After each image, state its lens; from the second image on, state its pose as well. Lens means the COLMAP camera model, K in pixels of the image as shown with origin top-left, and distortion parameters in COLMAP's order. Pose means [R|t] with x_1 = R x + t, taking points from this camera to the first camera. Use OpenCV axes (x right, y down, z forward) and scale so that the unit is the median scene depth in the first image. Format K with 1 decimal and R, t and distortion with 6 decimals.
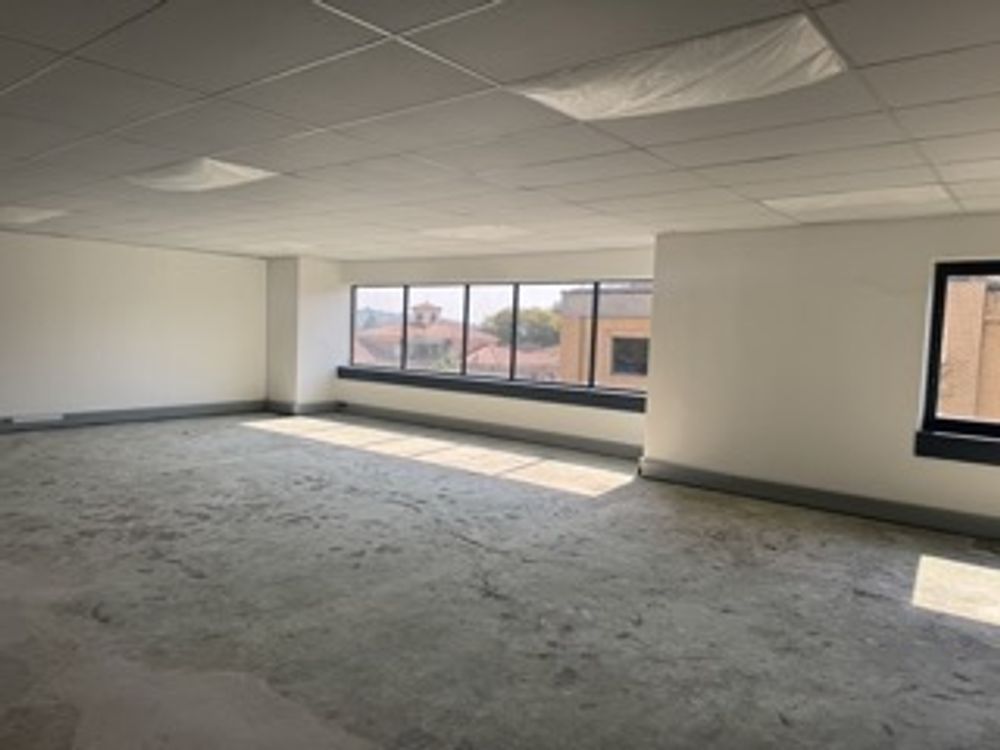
lens RADIAL K [[706.8, 0, 500.4], [0, 706.8, 375.2], [0, 0, 1]] dist [0.049085, -0.039390]
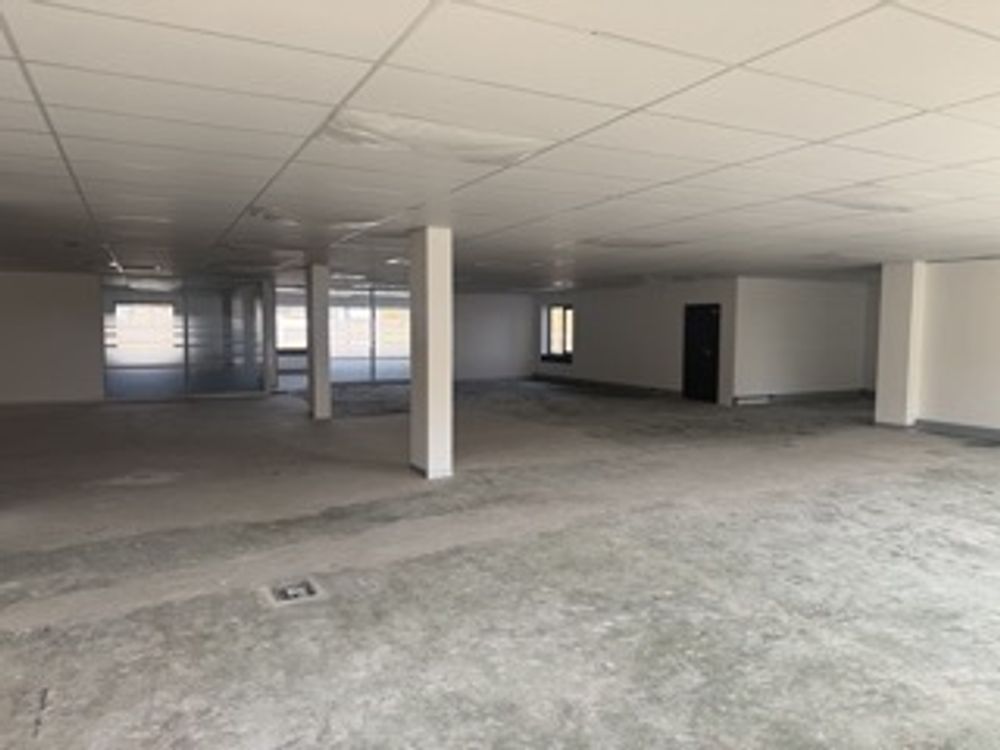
lens RADIAL K [[706.8, 0, 502.9], [0, 706.8, 376.9], [0, 0, 1]] dist [0.049085, -0.039390]
pose [[-0.413893, 0.023500, -0.910022, 1.162454], [-0.083629, 0.994458, 0.063716, -0.056811], [0.906476, 0.102476, -0.409634, 1.398161]]
